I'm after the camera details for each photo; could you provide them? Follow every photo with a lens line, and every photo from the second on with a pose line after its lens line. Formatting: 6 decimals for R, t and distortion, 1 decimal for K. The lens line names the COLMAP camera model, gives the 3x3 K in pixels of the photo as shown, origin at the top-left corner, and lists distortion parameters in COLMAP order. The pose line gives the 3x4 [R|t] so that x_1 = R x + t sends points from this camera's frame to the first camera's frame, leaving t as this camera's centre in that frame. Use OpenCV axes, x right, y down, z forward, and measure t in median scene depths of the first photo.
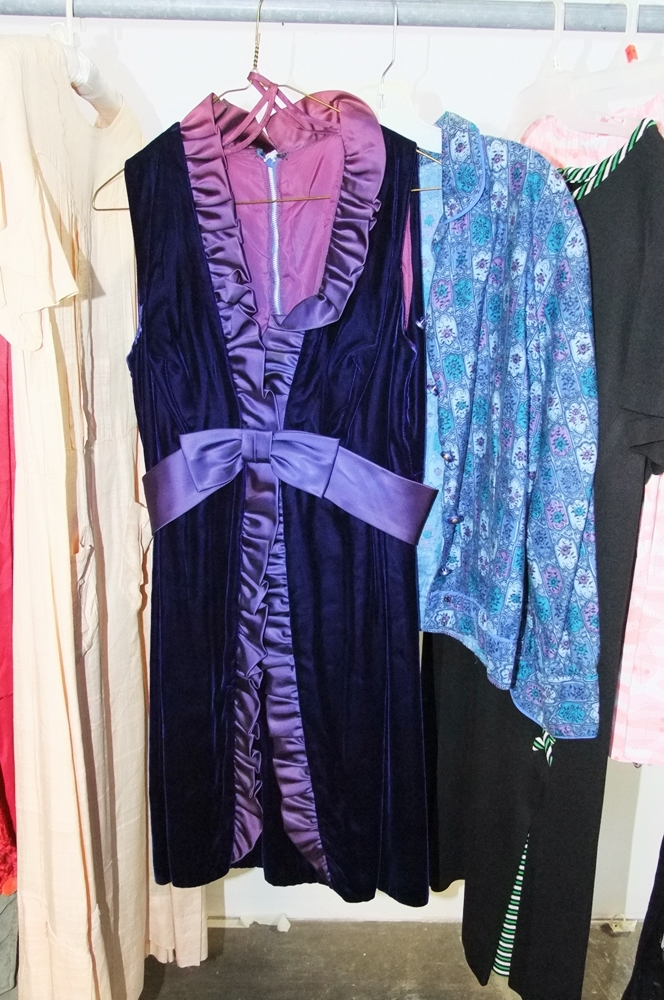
lens RADIAL K [[990.4, 0, 455.3], [0, 990.4, 459.6], [0, 0, 1]] dist [-0.102877, 0.100561]
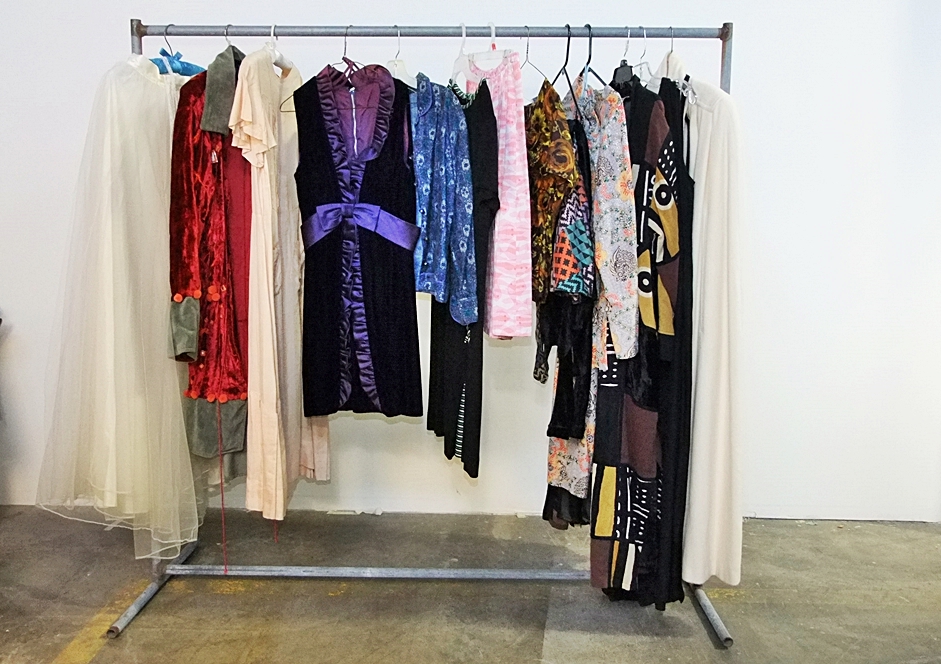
lens RADIAL K [[888.0, 0, 532.9], [0, 888.0, 333.3], [0, 0, 1]] dist [-0.100802, 0.067696]
pose [[0.998254, 0.008105, -0.058515, 0.387596], [-0.006828, 0.999735, 0.021992, 0.242006], [0.058678, -0.021554, 0.998044, -1.153178]]
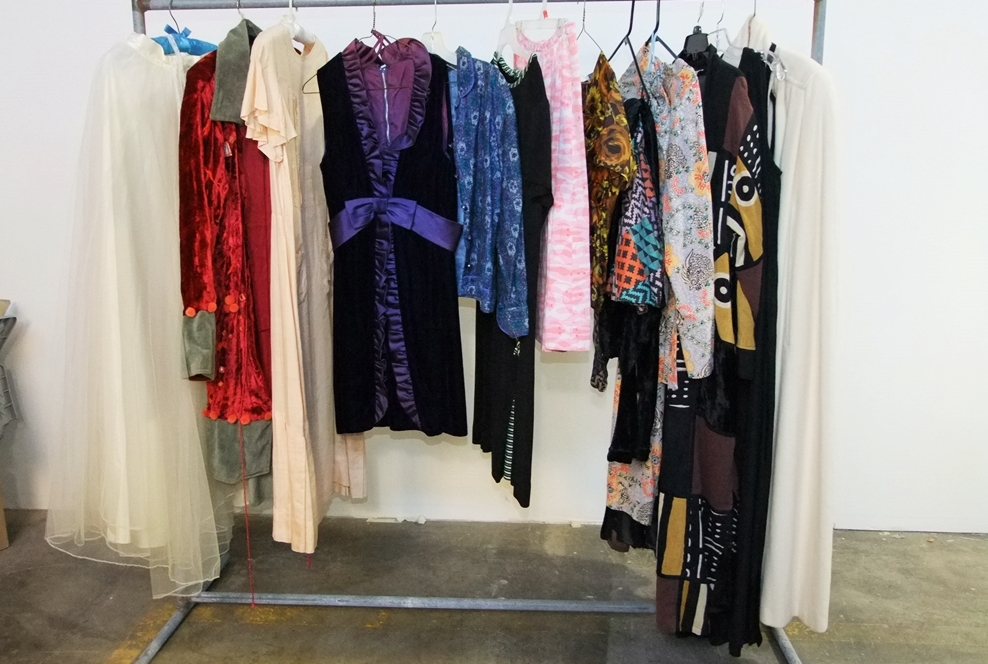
lens RADIAL K [[925.2, 0, 523.5], [0, 925.2, 352.3], [0, 0, 1]] dist [-0.089817, 0.058840]
pose [[0.992261, 0.010219, -0.123746, 0.361166], [-0.000188, 0.996730, 0.080802, 0.144078], [0.124167, -0.080154, 0.989019, -0.964868]]
